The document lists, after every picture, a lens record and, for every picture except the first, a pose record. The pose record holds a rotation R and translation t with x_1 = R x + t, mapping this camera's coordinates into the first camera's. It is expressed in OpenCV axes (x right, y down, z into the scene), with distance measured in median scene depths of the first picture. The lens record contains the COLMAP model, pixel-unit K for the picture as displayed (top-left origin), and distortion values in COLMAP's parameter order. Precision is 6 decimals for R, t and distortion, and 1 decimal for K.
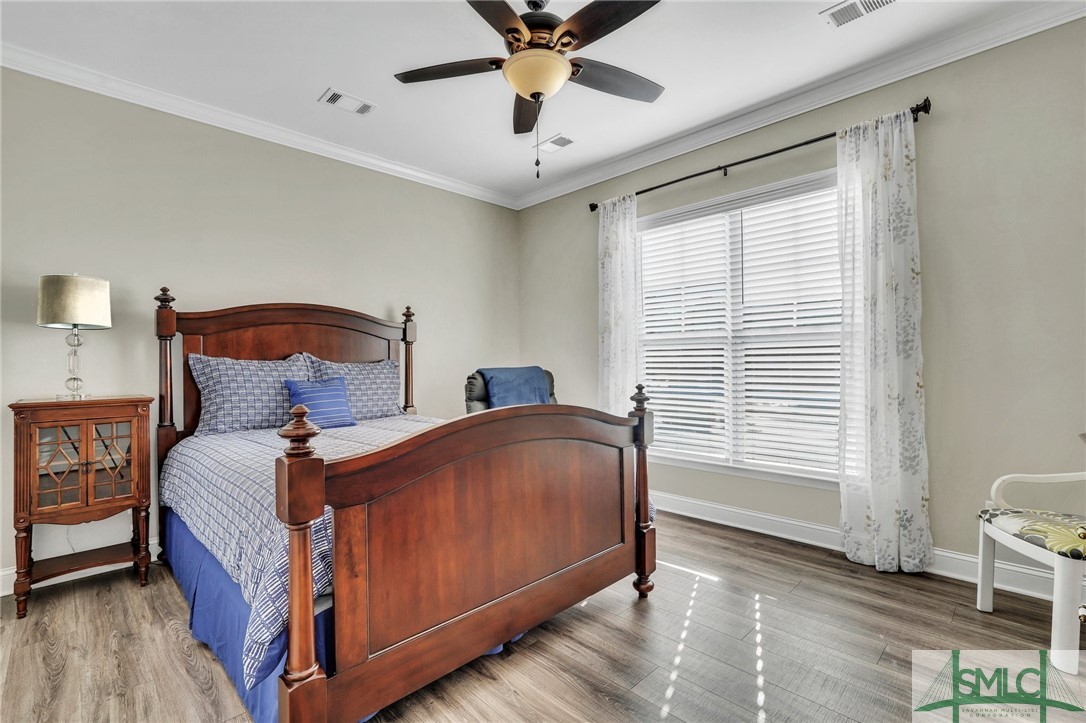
lens RADIAL K [[495.6, 0, 543.0], [0, 495.6, 361.5], [0, 0, 1]] dist [-0.004970, 0.000507]
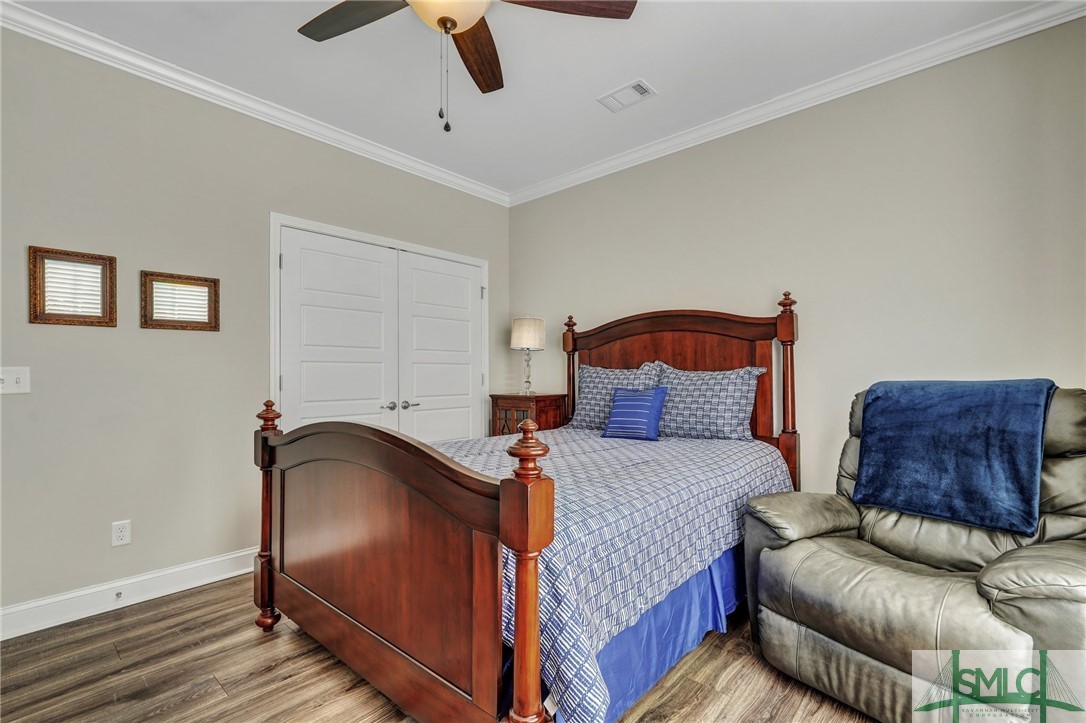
lens RADIAL K [[495.6, 0, 543.0], [0, 495.6, 361.5], [0, 0, 1]] dist [-0.004970, 0.000507]
pose [[0.059068, -0.020369, -0.998046, 0.512042], [0.002211, 0.999792, -0.020273, 0.002785], [0.998252, -0.001009, 0.059100, 0.739810]]
